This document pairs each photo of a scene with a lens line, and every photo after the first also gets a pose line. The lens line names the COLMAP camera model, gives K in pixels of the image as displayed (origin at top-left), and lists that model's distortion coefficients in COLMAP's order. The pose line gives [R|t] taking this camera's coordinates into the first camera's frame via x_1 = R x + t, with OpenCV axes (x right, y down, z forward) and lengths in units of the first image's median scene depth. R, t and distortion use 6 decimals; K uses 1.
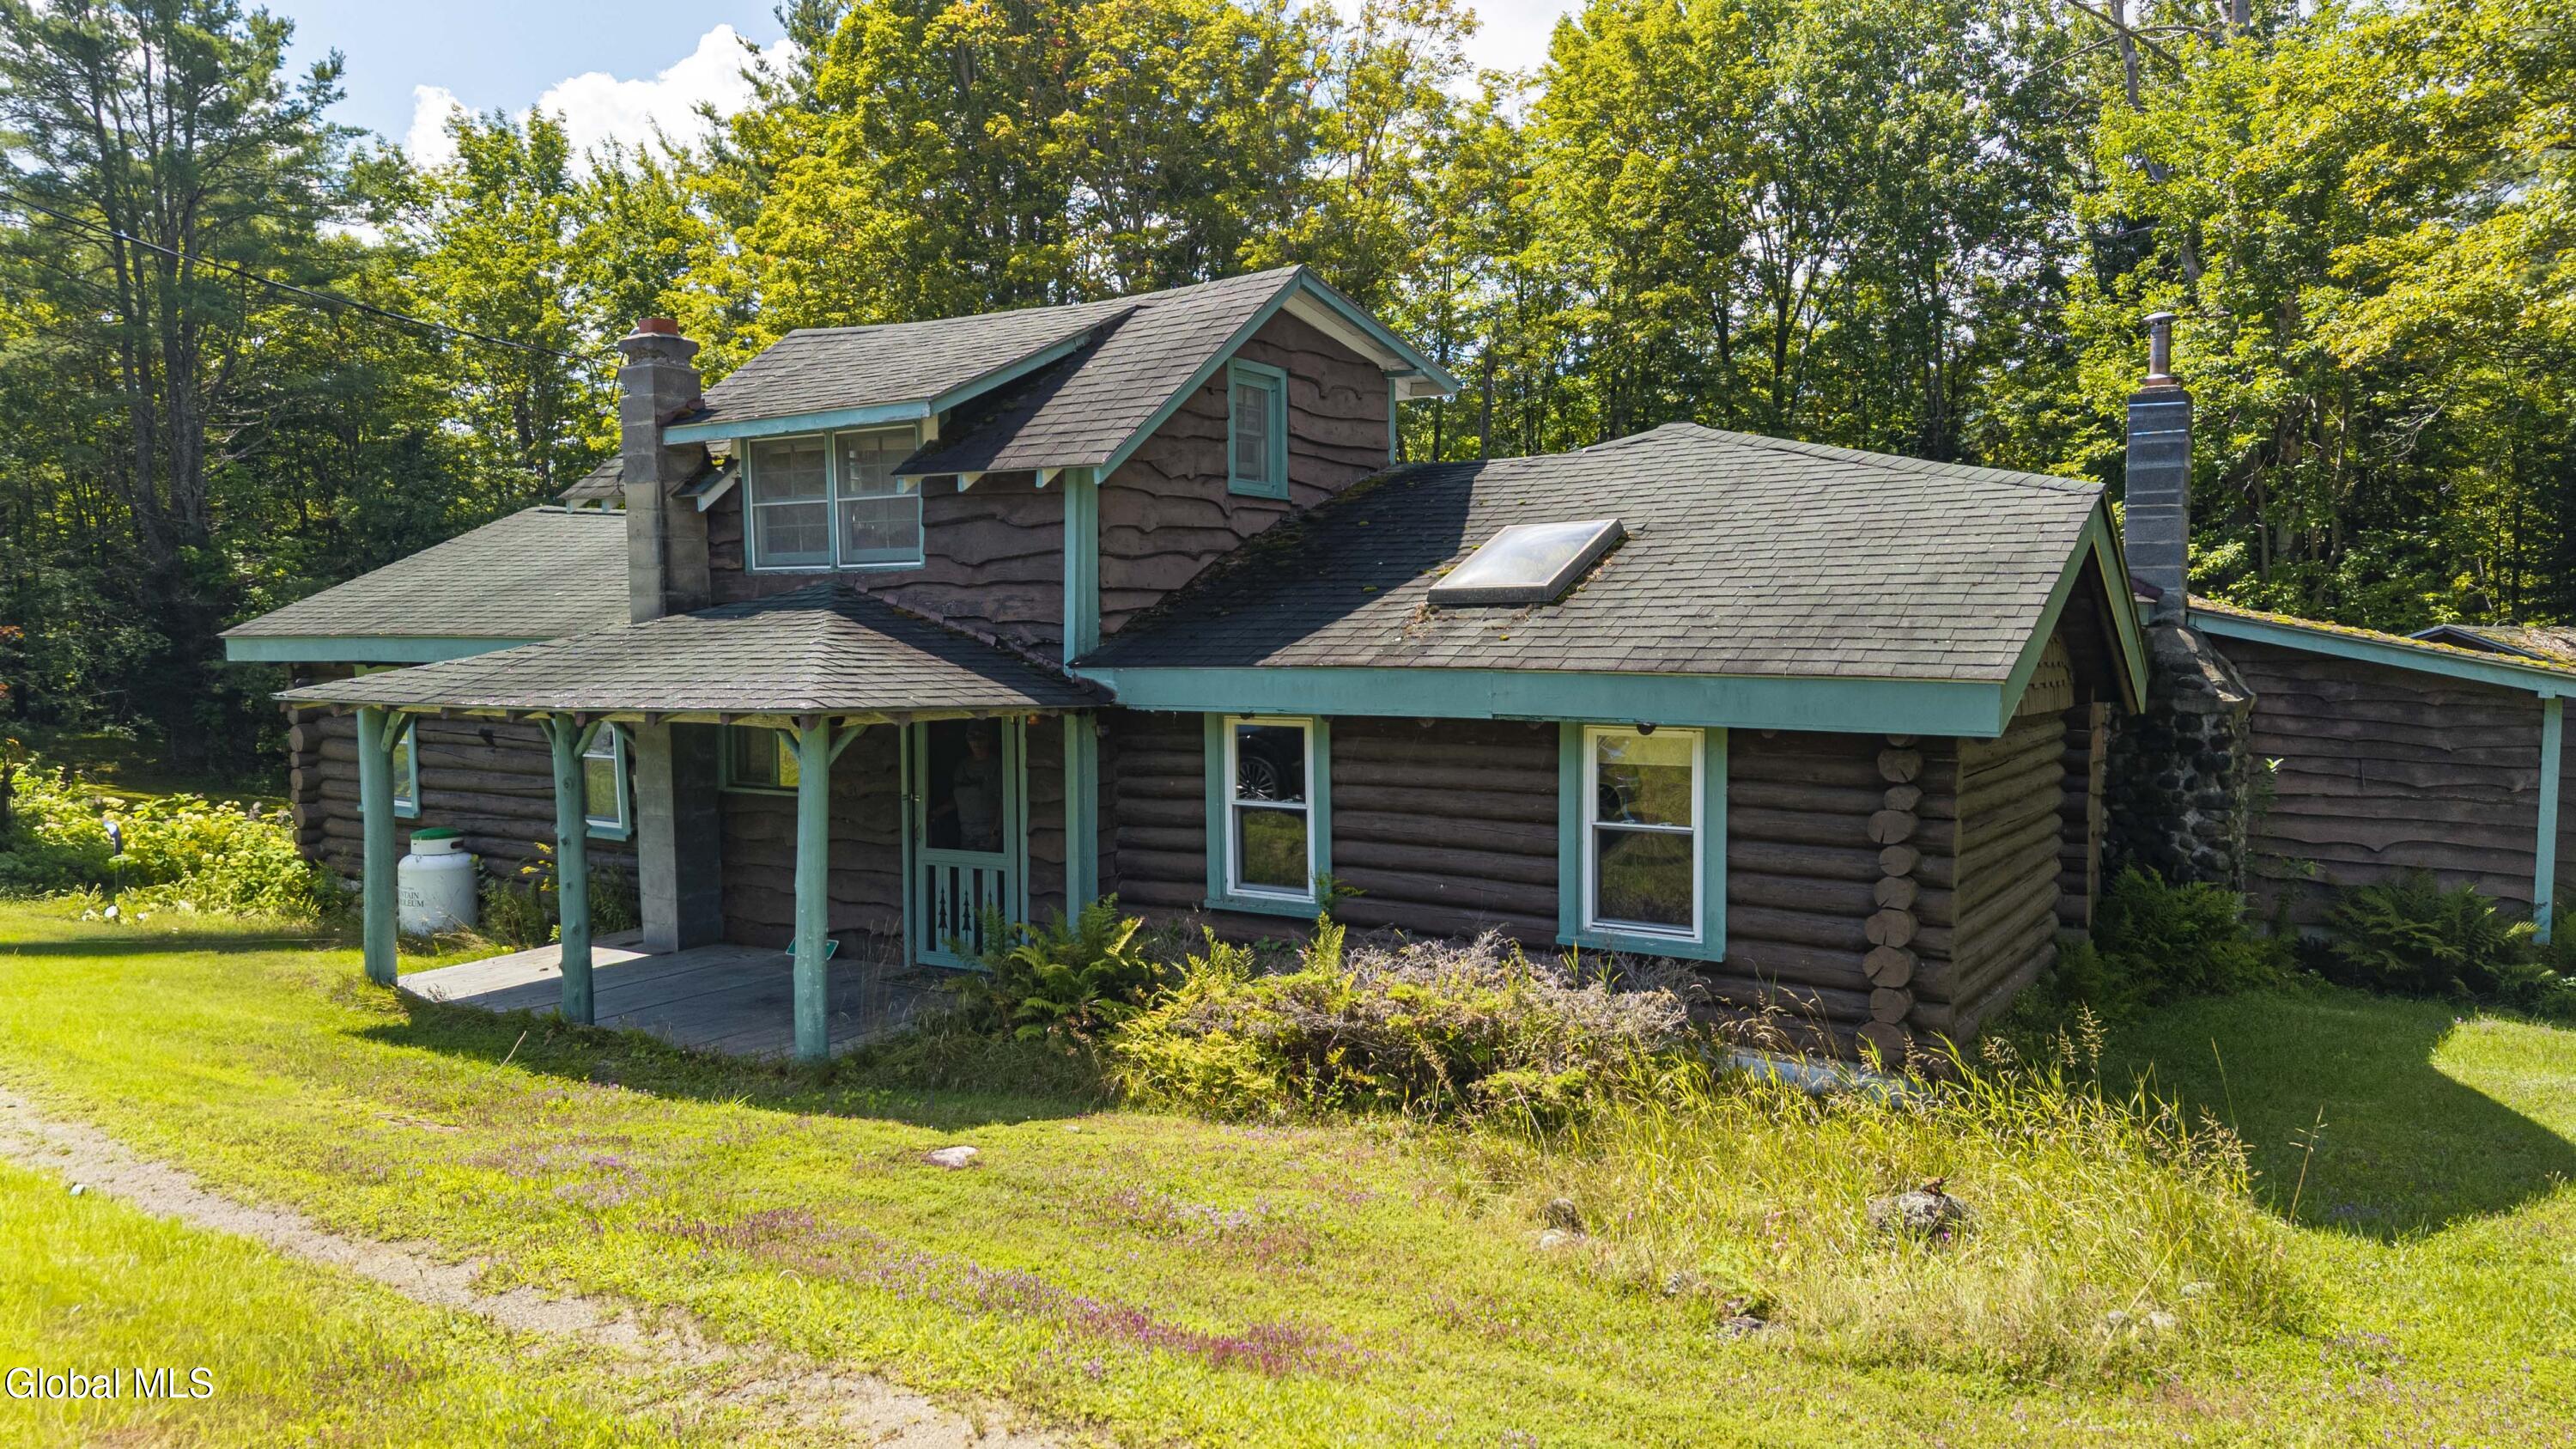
lens RADIAL K [[1721.2, 0, 1288.0], [0, 1721.2, 724.5], [0, 0, 1]] dist [0.026410, -0.020371]
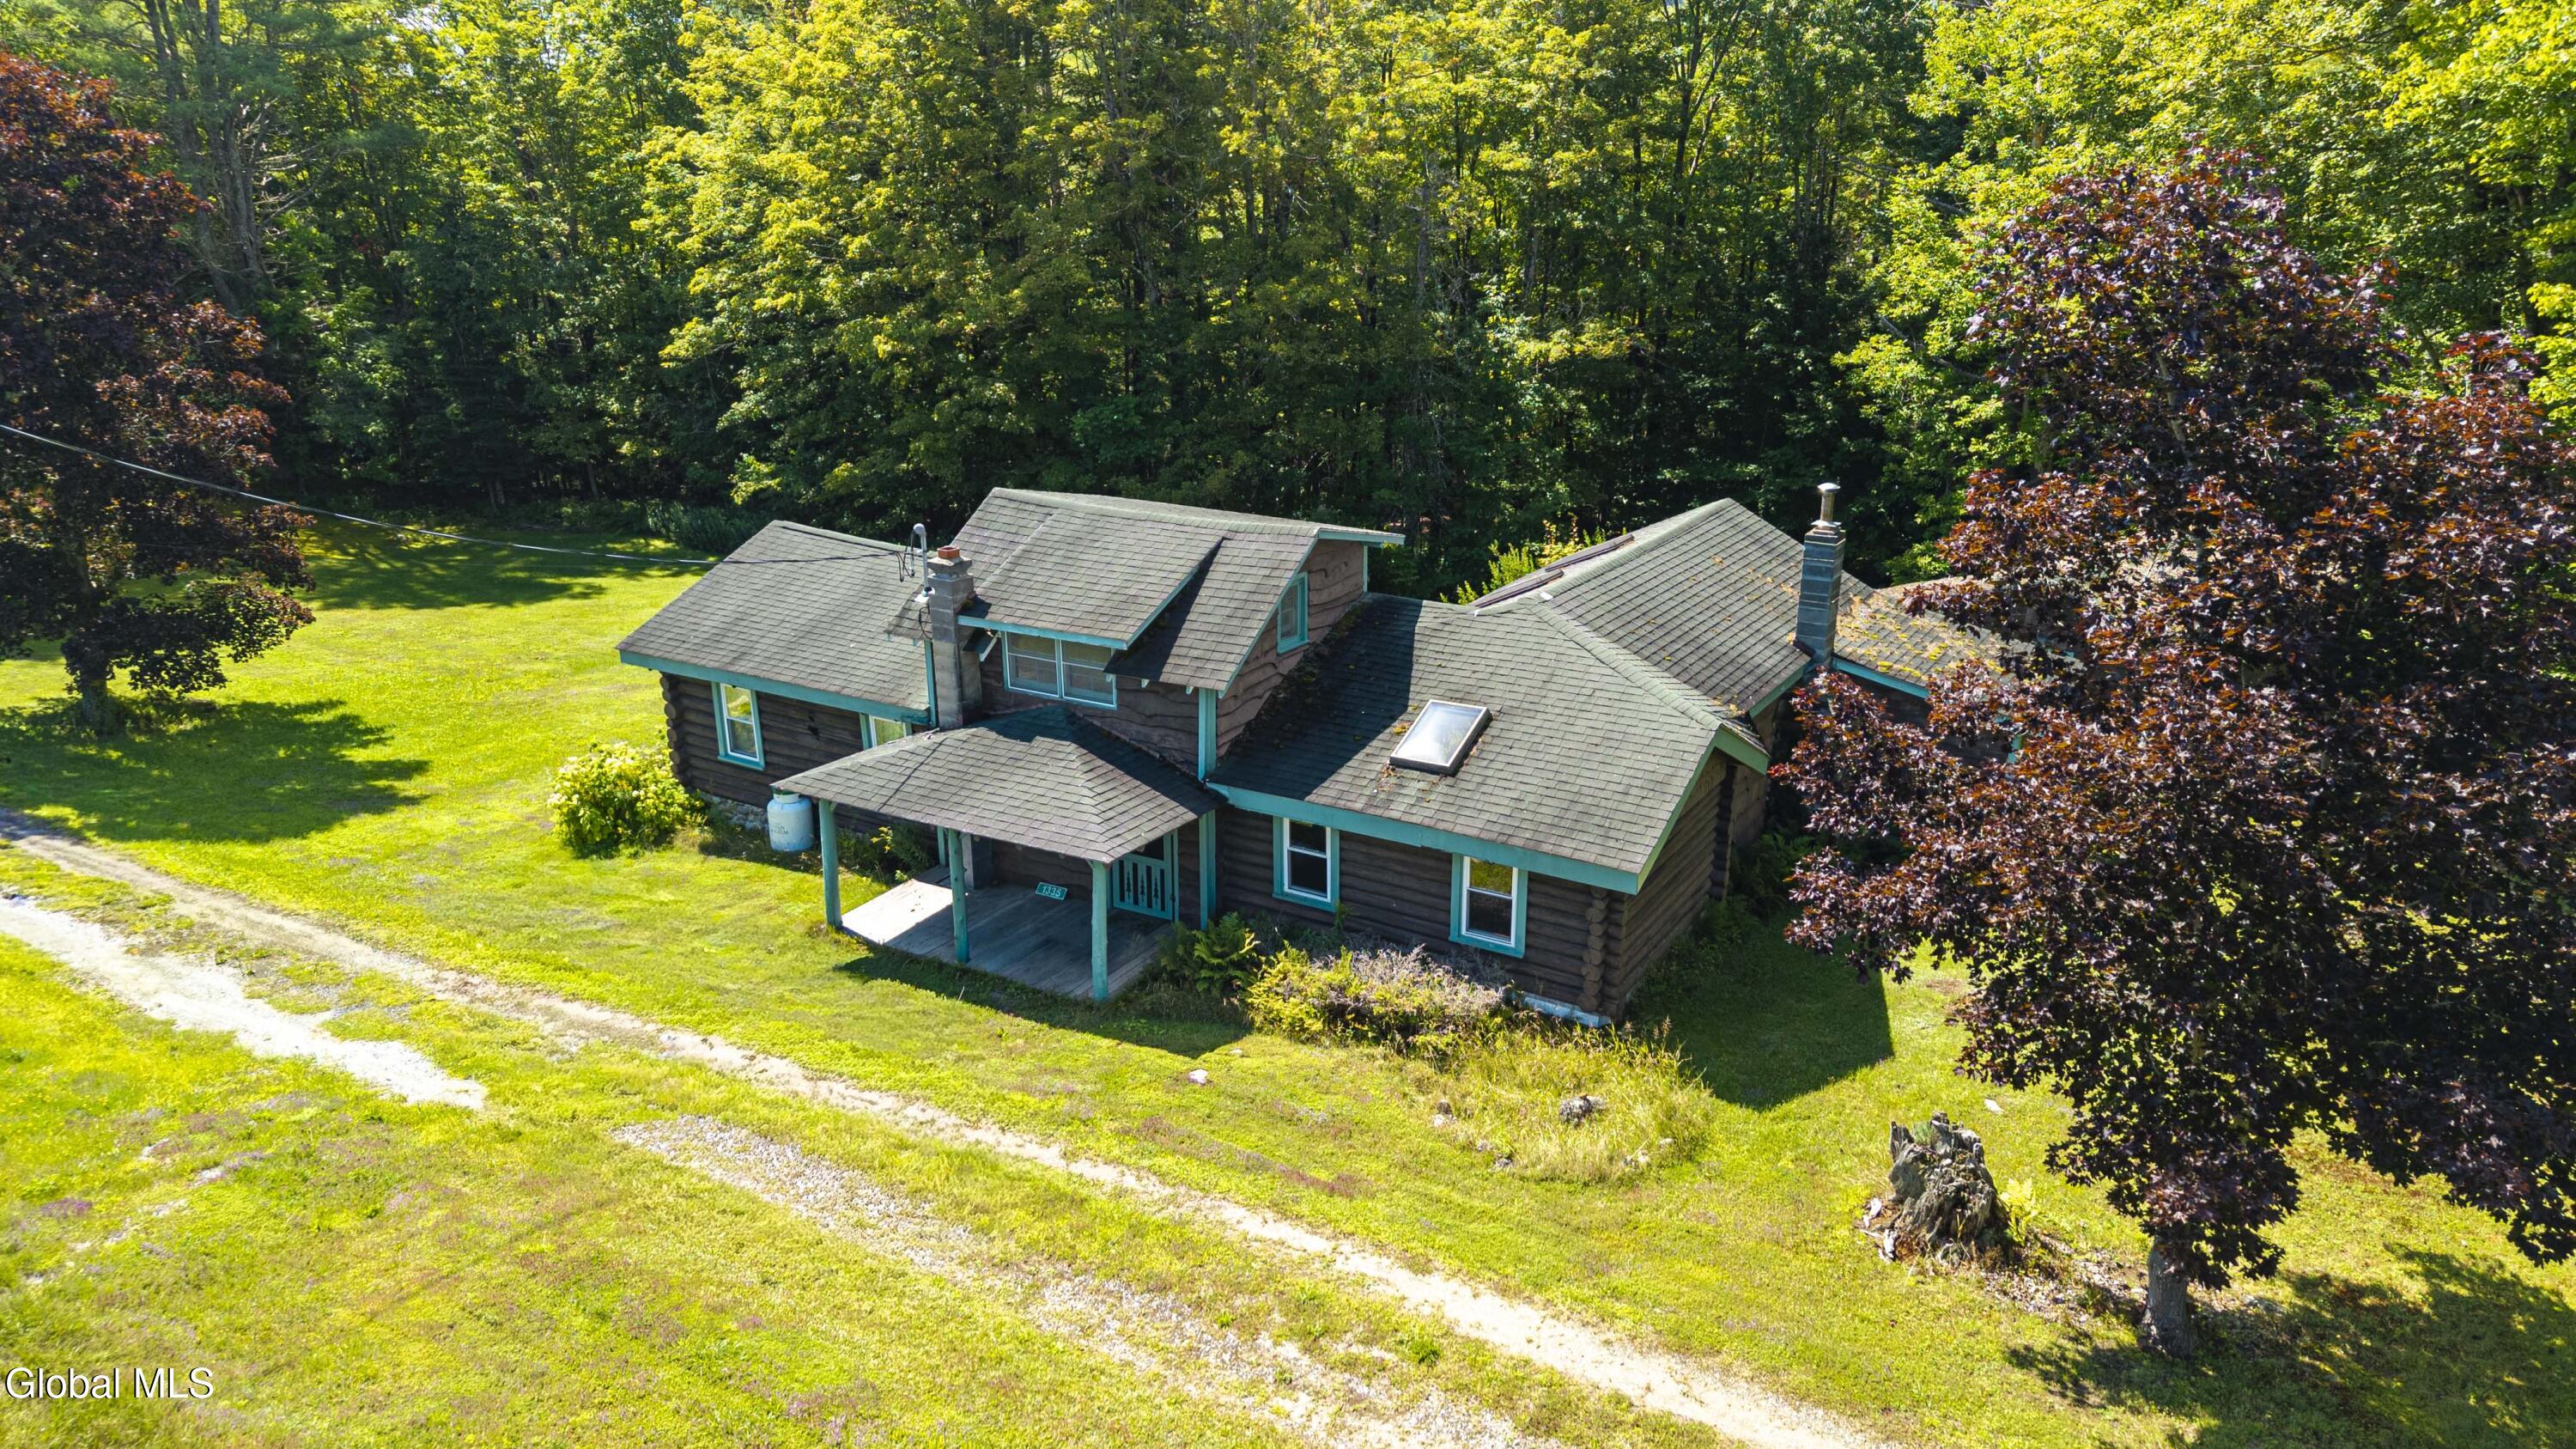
lens RADIAL K [[1737.9, 0, 1278.1], [0, 1737.9, 679.3], [0, 0, 1]] dist [0.038816, -0.014896]
pose [[0.999282, -0.008216, 0.036992, -0.118800], [-0.000514, 0.973180, 0.230043, -0.616085], [-0.037890, -0.229897, 0.972477, -0.908804]]
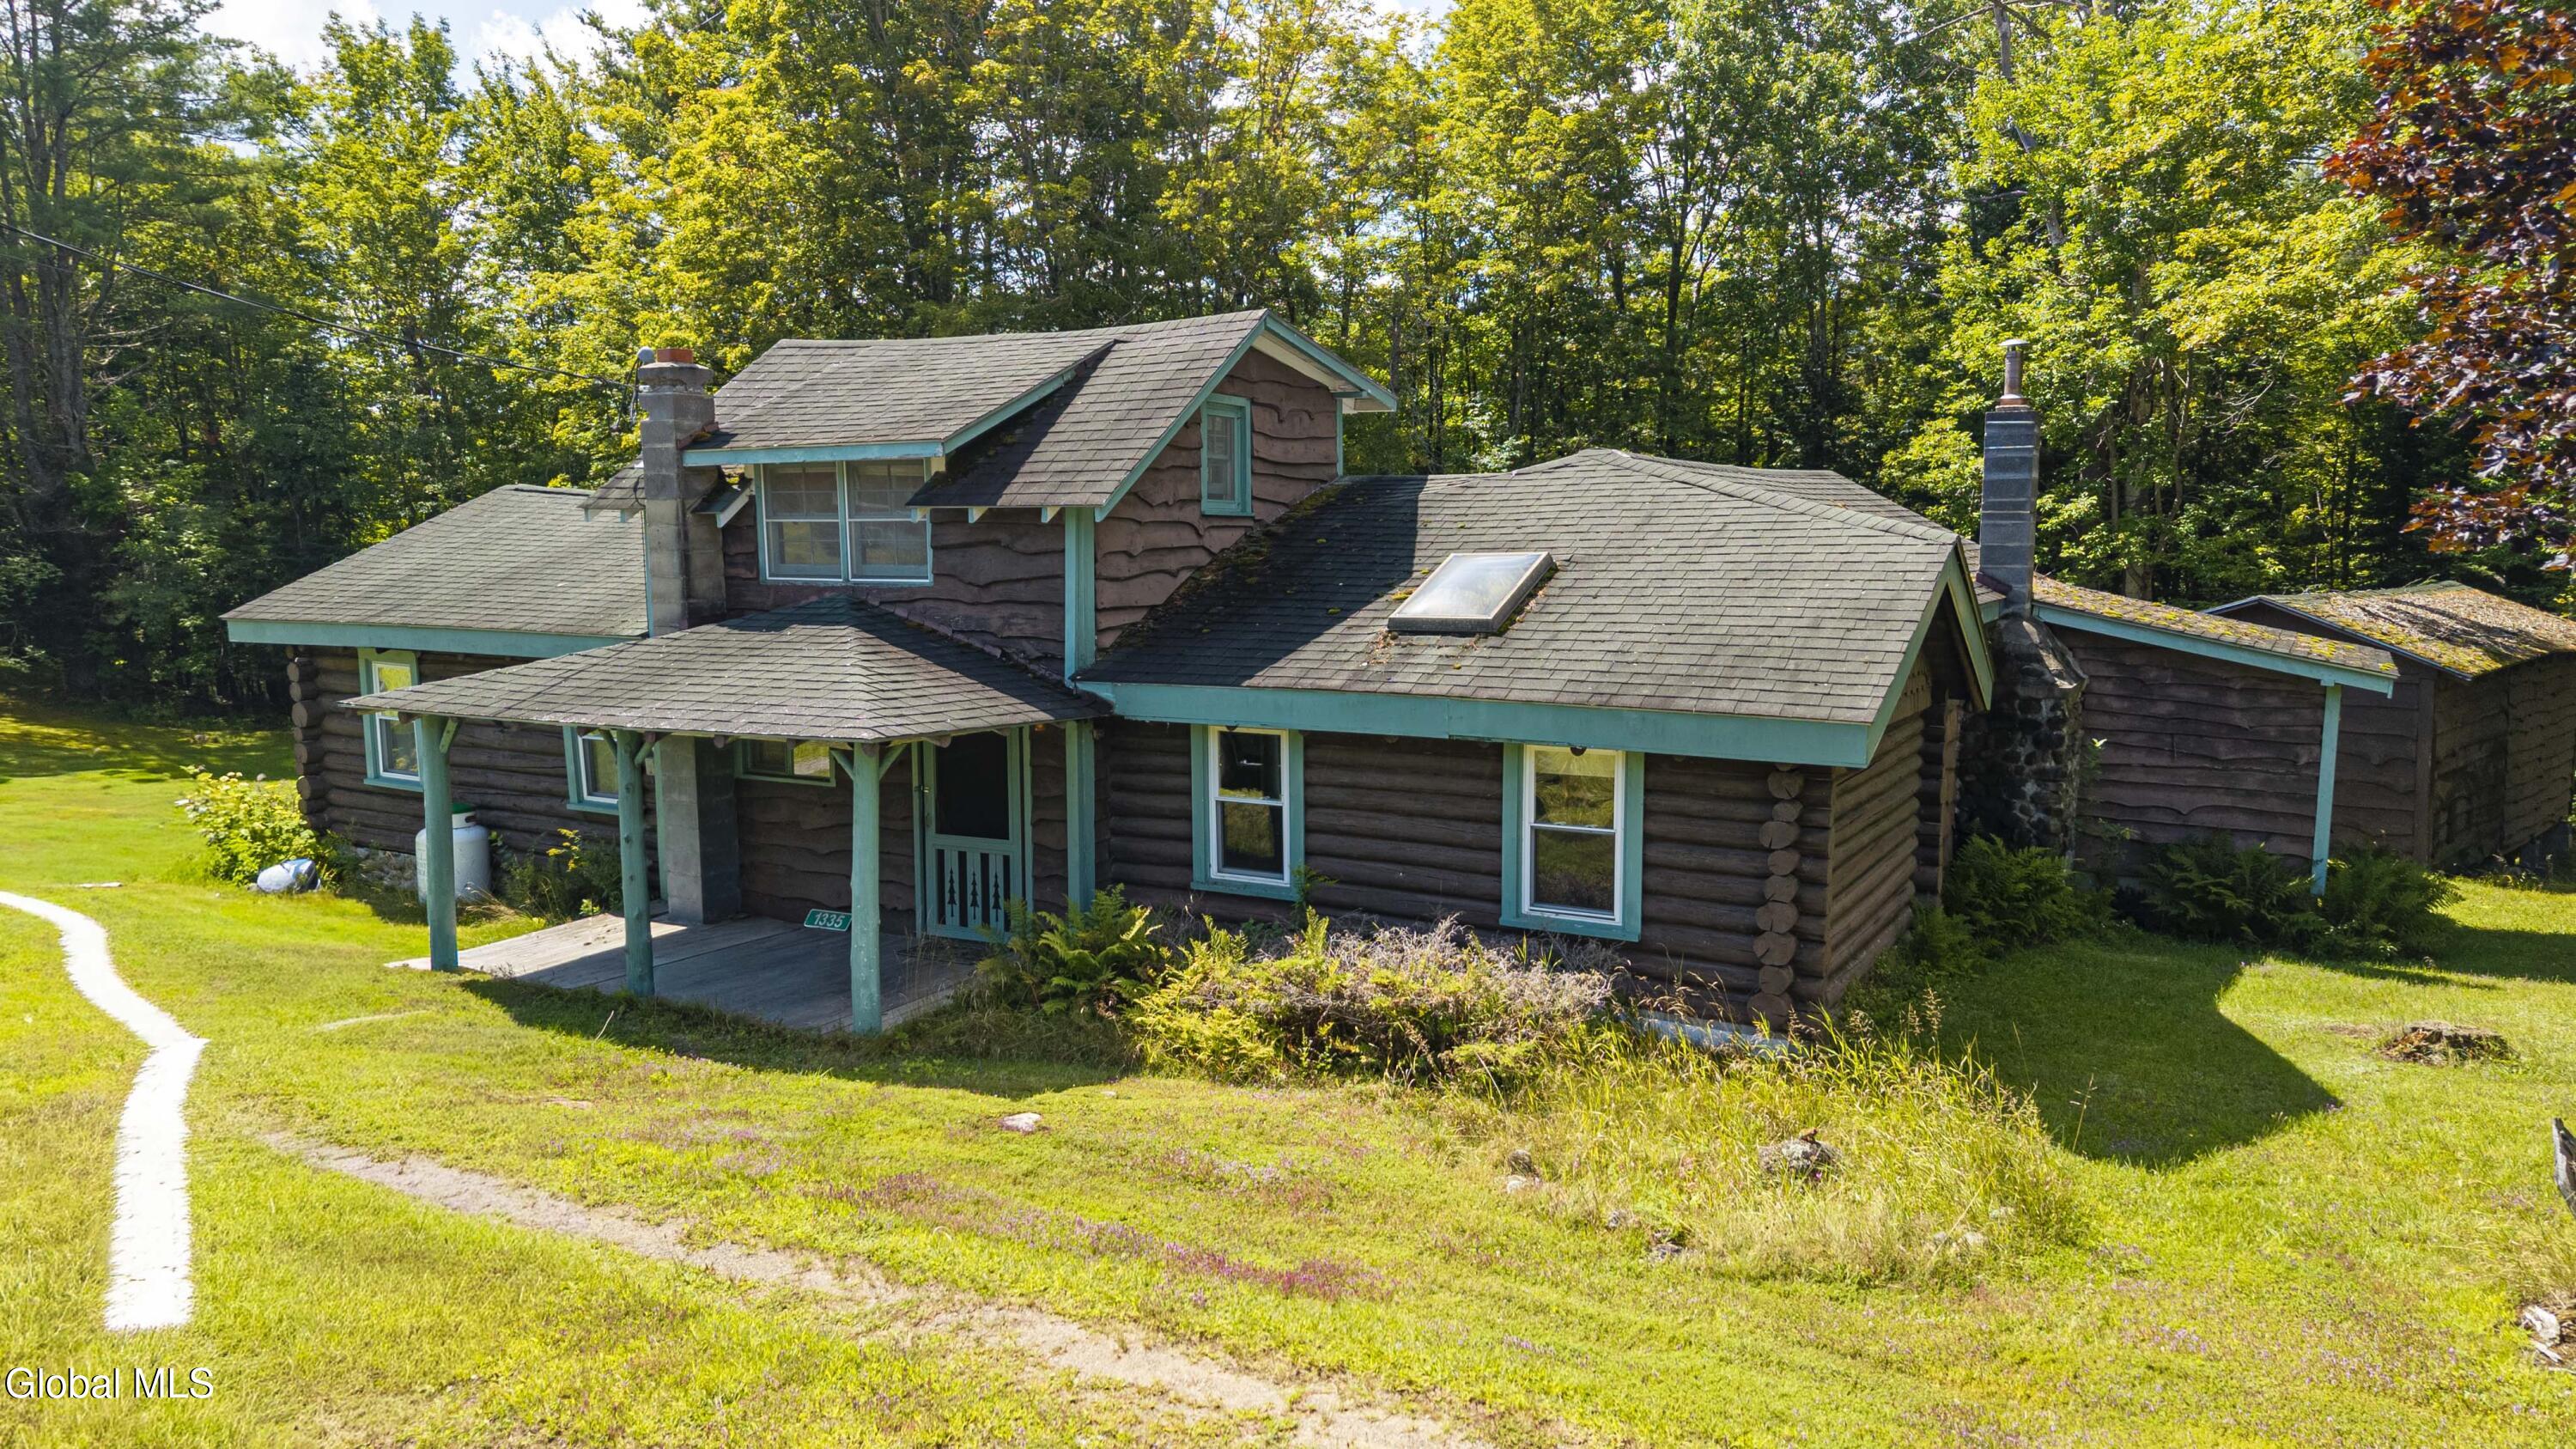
lens RADIAL K [[1721.2, 0, 1288.0], [0, 1721.2, 724.5], [0, 0, 1]] dist [0.026410, -0.020371]
pose [[0.997984, -0.004981, 0.063269, -0.058385], [0.001500, 0.998488, 0.054953, -0.069136], [-0.063447, -0.054748, 0.996482, -0.150195]]
